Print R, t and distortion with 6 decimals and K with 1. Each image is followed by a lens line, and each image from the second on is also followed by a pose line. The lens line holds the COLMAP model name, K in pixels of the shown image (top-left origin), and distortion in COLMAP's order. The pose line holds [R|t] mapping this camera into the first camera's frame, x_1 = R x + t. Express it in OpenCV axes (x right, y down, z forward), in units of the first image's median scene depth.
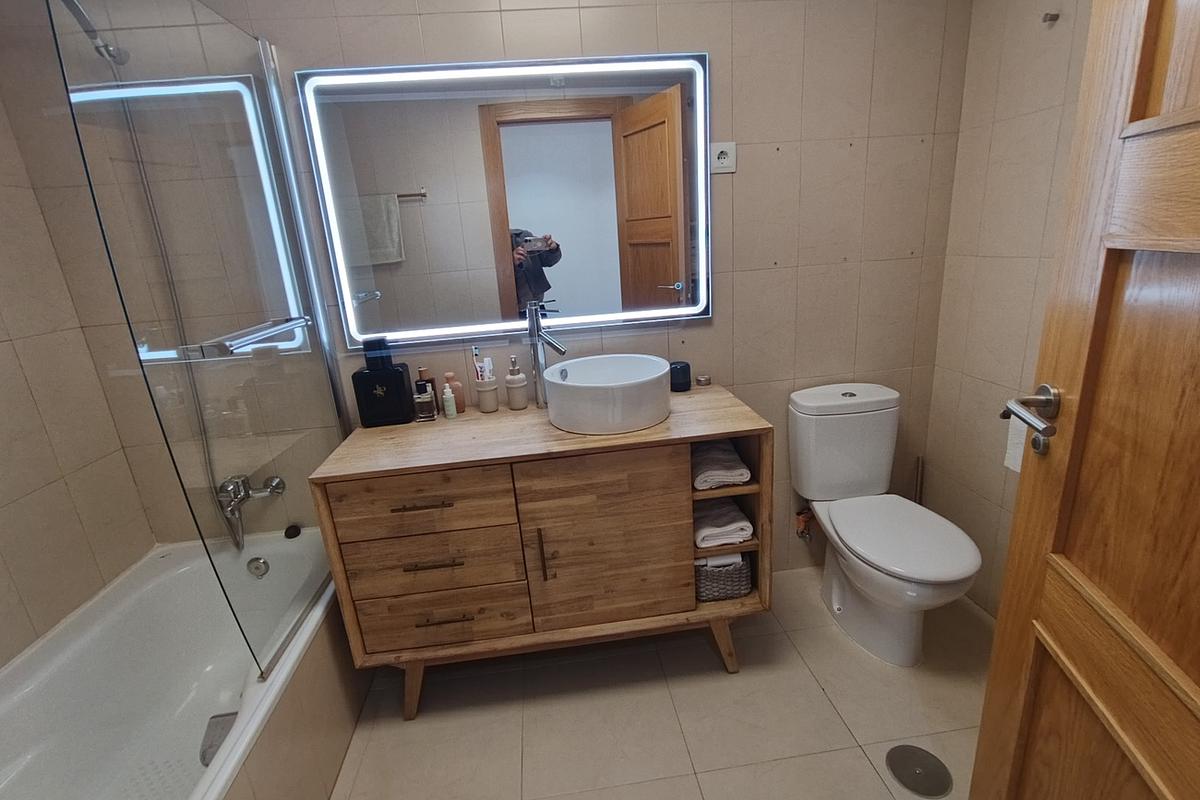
lens RADIAL K [[547.2, 0, 600.0], [0, 547.2, 400.0], [0, 0, 1]] dist [-0.019743, 0.009968]
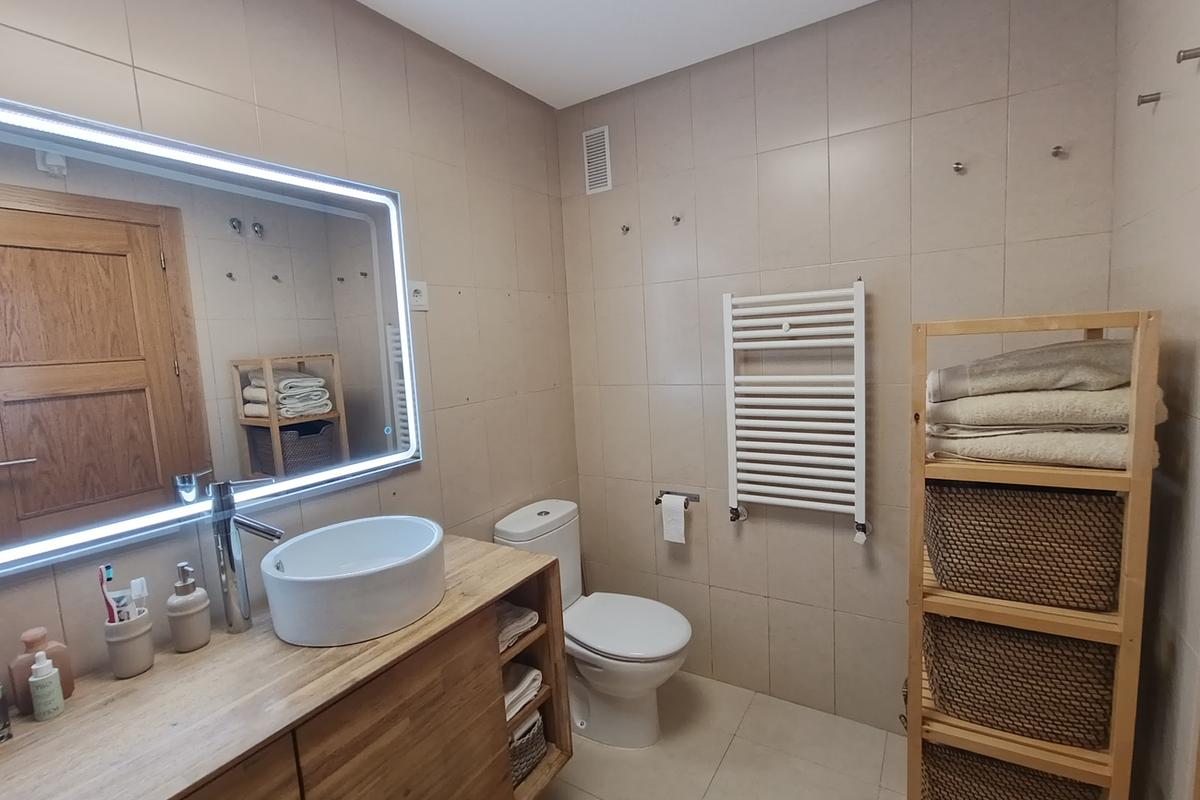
lens RADIAL K [[547.2, 0, 600.0], [0, 547.2, 400.0], [0, 0, 1]] dist [-0.019743, 0.009968]
pose [[0.627573, -0.051057, 0.776882, -0.336192], [0.232244, 0.964694, -0.124208, -0.073809], [-0.743112, 0.258375, 0.617274, 0.217068]]
